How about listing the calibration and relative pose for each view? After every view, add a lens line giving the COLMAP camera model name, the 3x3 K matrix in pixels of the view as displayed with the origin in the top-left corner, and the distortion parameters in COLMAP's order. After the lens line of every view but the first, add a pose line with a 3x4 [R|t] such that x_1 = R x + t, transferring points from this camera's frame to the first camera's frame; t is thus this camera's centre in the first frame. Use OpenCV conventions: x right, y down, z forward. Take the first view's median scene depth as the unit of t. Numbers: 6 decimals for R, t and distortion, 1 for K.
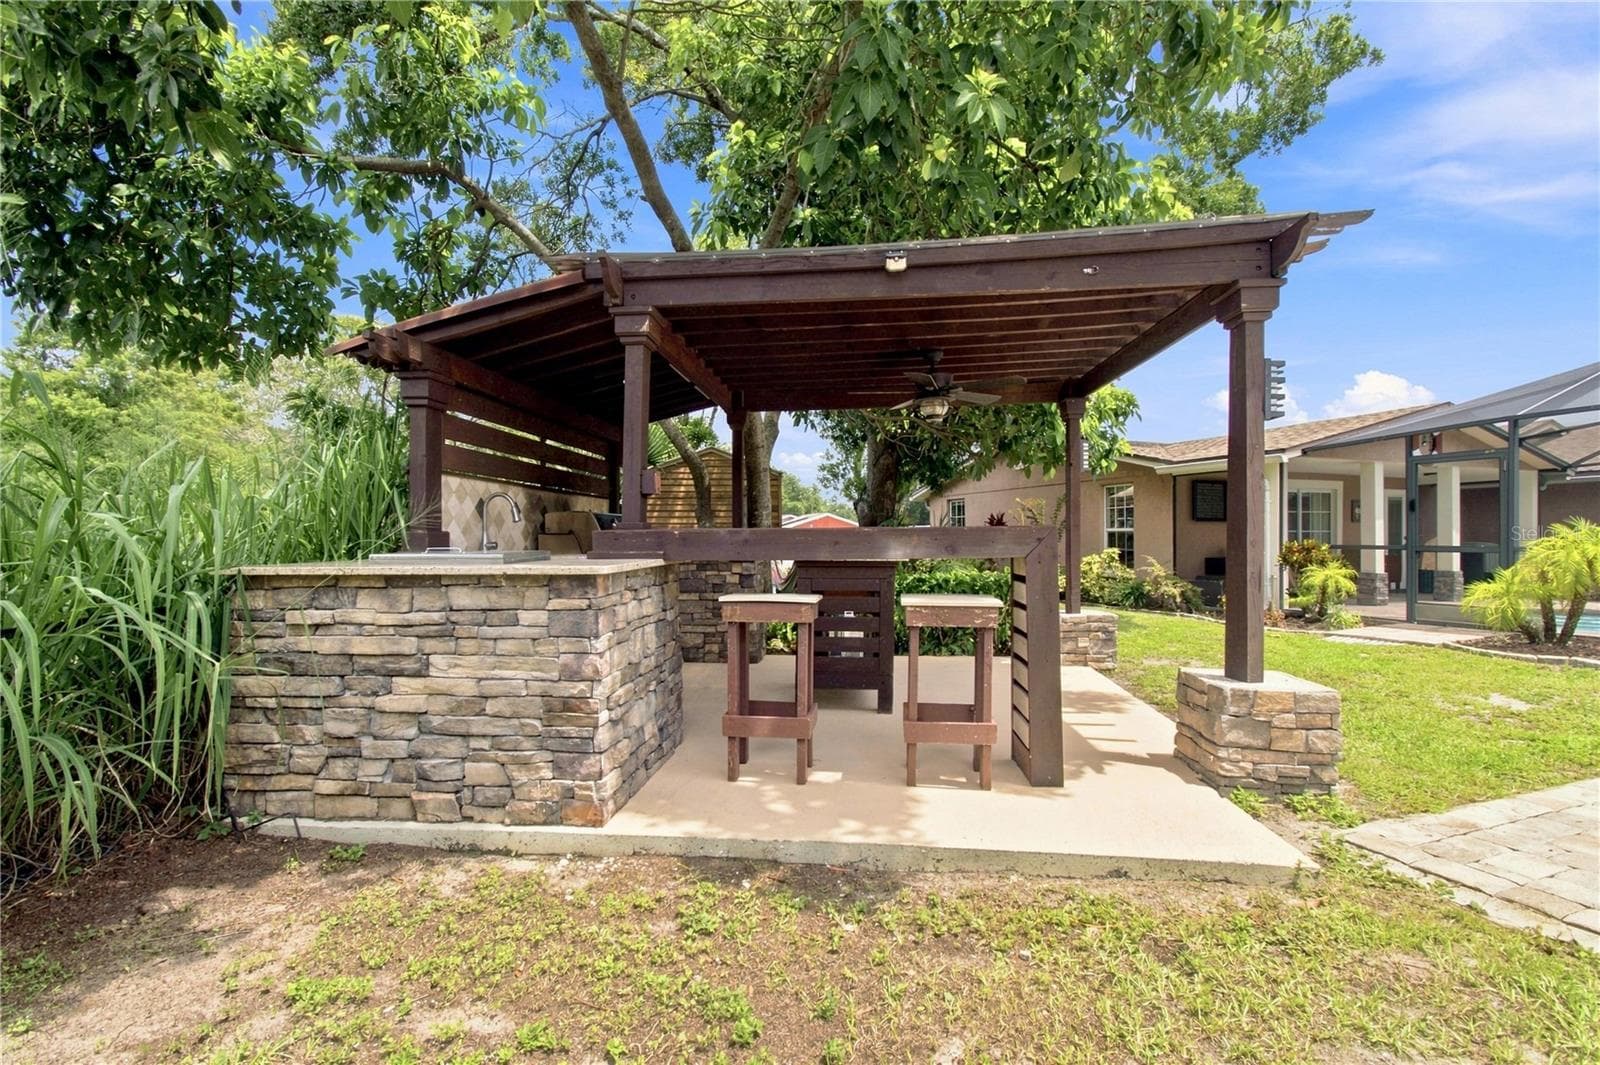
lens RADIAL K [[724.6, 0, 803.1], [0, 724.6, 536.9], [0, 0, 1]] dist [-0.002763, 0.000172]
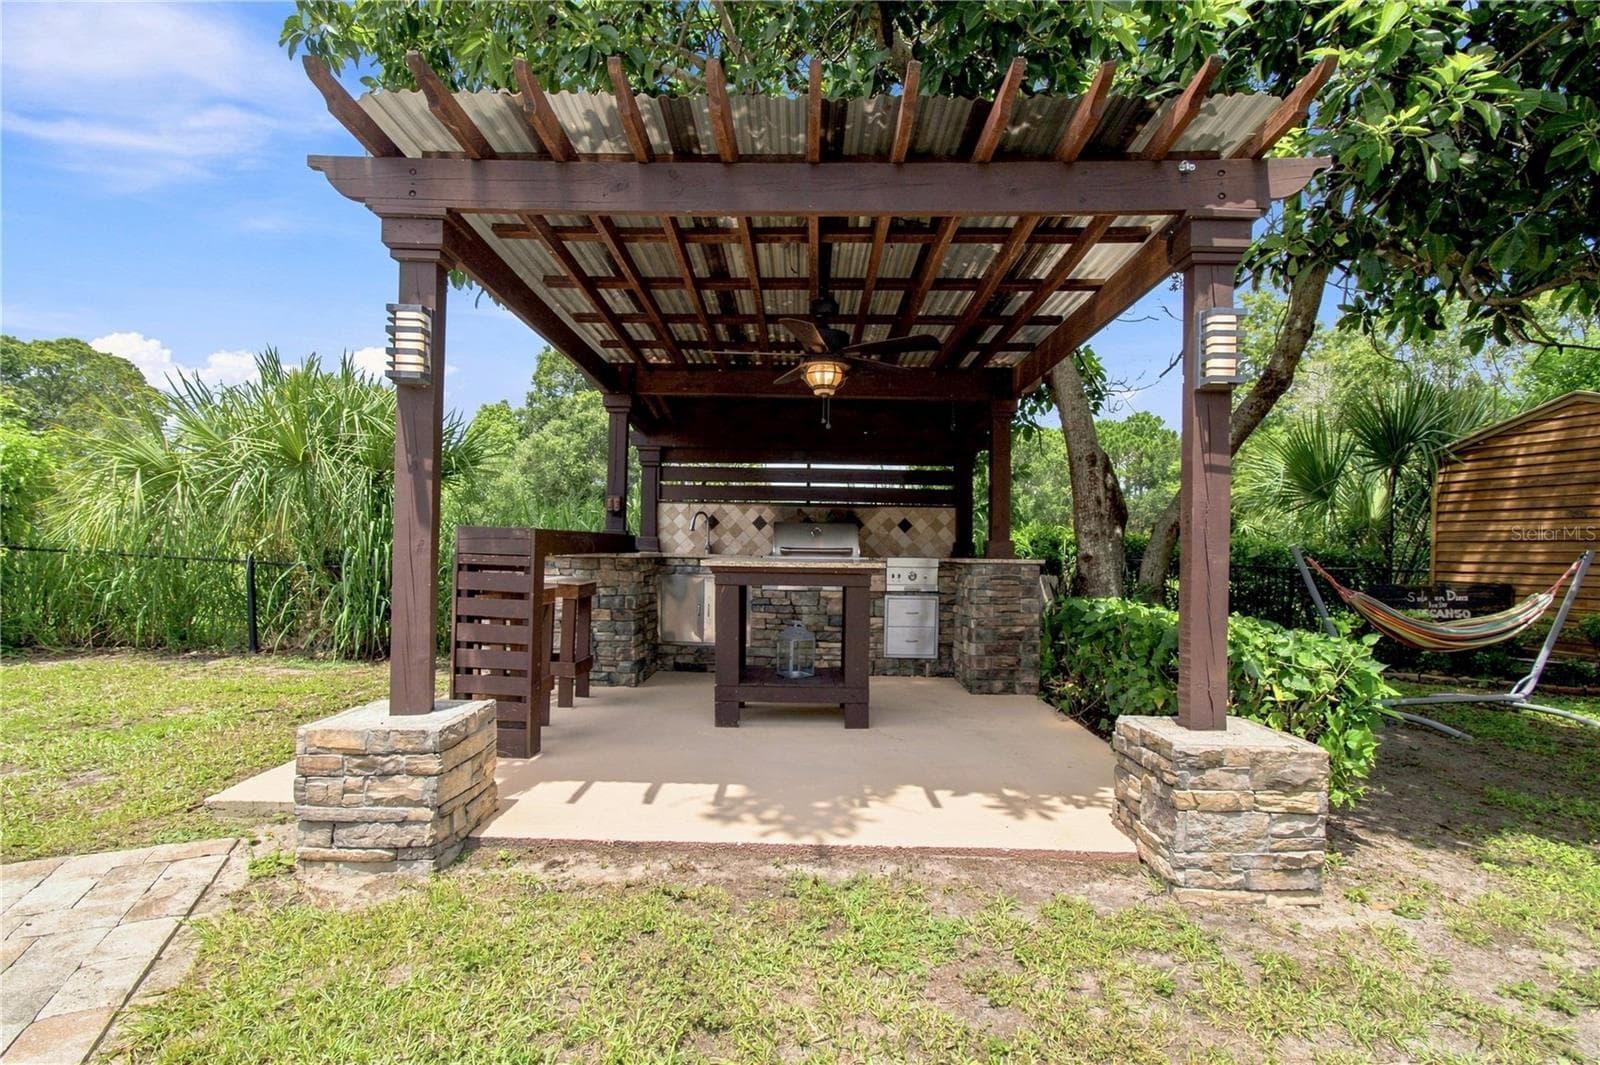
lens RADIAL K [[758.5, 0, 799.9], [0, 758.5, 547.9], [0, 0, 1]] dist [-0.002949, -0.000163]
pose [[0.068450, 0.005241, -0.997641, 0.782205], [-0.016092, 0.999862, 0.004148, 0.002965], [0.997525, 0.015770, 0.068525, 0.741219]]
